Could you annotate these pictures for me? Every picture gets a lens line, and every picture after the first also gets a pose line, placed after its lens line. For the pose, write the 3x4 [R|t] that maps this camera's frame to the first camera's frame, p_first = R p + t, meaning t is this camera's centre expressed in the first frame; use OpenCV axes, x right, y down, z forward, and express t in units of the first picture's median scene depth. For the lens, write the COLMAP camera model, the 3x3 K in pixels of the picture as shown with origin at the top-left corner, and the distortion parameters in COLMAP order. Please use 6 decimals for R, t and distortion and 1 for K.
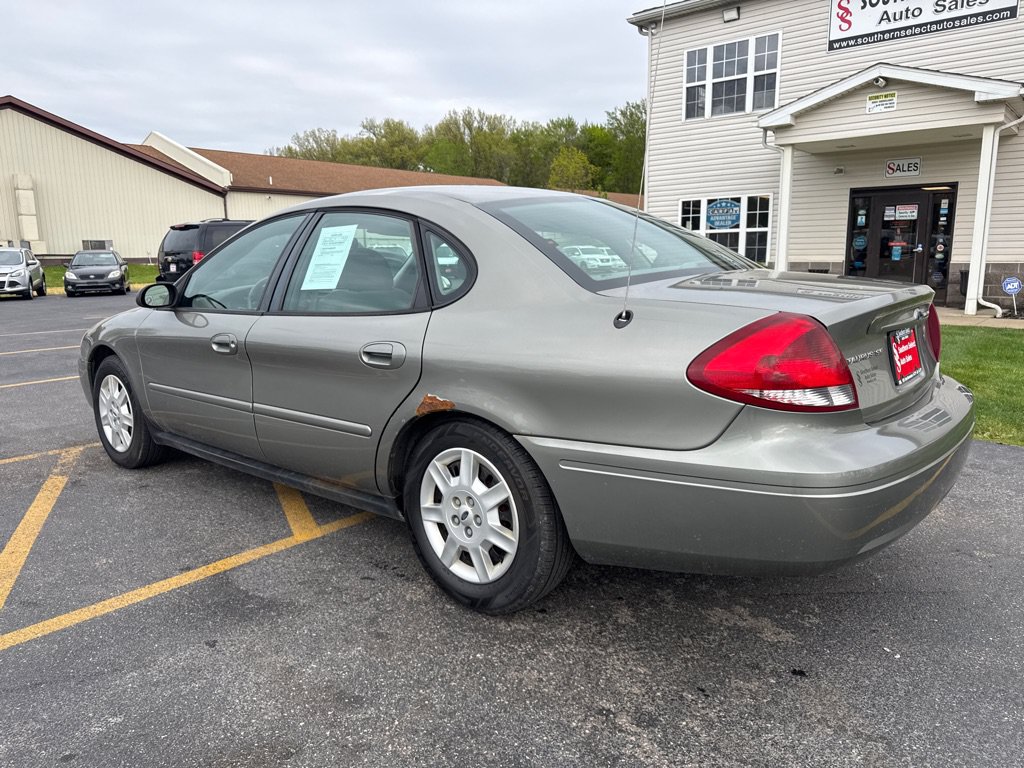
lens RADIAL K [[728.9, 0, 512.0], [0, 728.9, 384.0], [0, 0, 1]] dist [-0.000595, -0.004173]
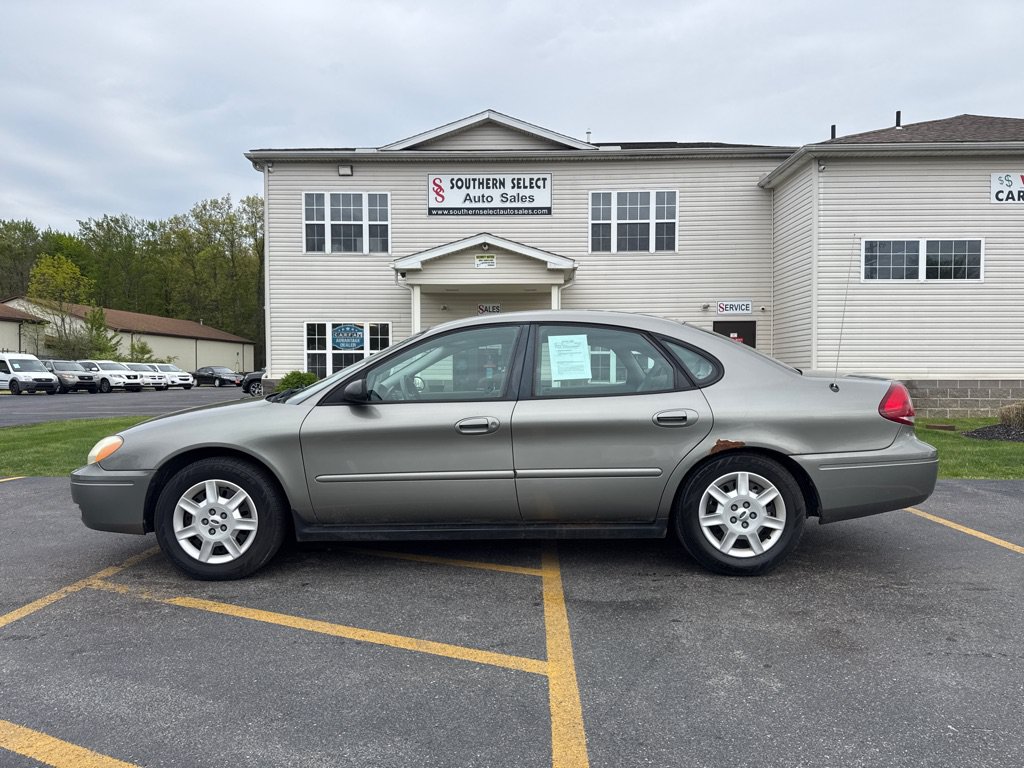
lens RADIAL K [[711.1, 0, 510.6], [0, 711.1, 388.7], [0, 0, 1]] dist [0.080119, -0.117178]
pose [[0.769526, -0.002883, 0.638609, -0.254886], [0.103487, 0.987336, -0.120244, 0.006770], [-0.630175, 0.158619, 0.760079, 0.009302]]
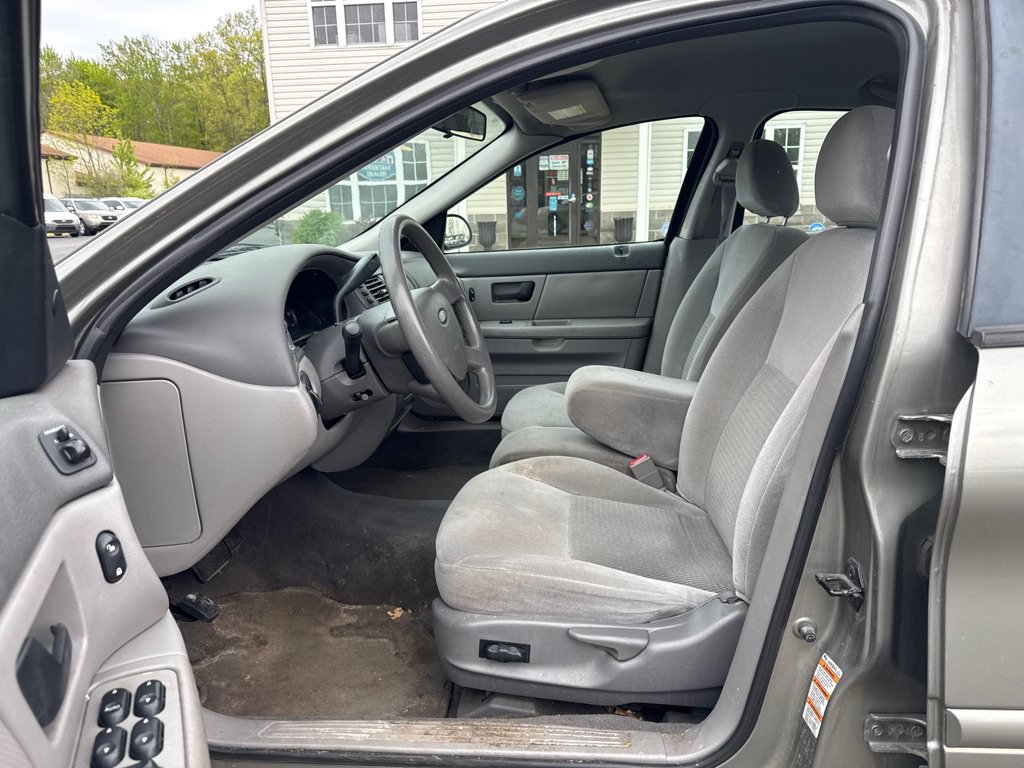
lens RADIAL K [[711.1, 0, 510.6], [0, 711.1, 388.7], [0, 0, 1]] dist [0.080119, -0.117178]
pose [[0.811769, -0.149642, 0.564481, -0.130497], [0.112925, 0.988591, 0.099678, -0.026678], [-0.572957, -0.017171, 0.819406, 0.196356]]
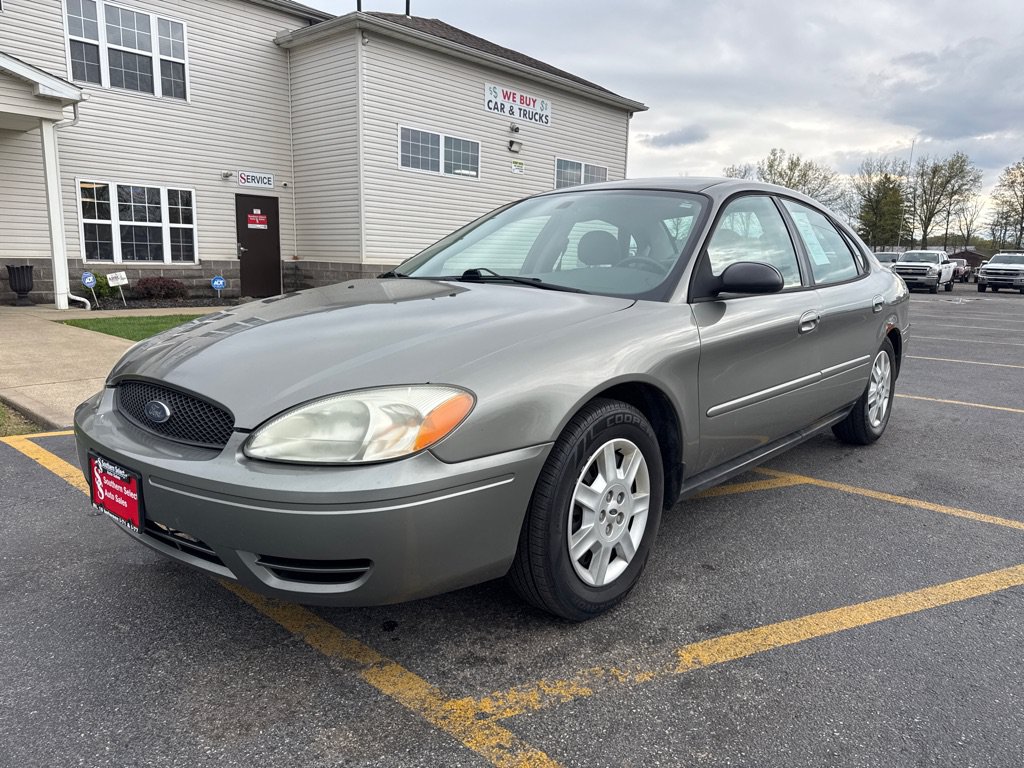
lens RADIAL K [[728.8, 0, 515.1], [0, 728.8, 374.9], [0, 0, 1]] dist [0.031522, -0.034322]
pose [[0.000325, -0.139648, 0.990201, -0.318764], [0.154329, 0.978345, 0.137925, -0.042248], [-0.988019, 0.152772, 0.021870, 0.315896]]
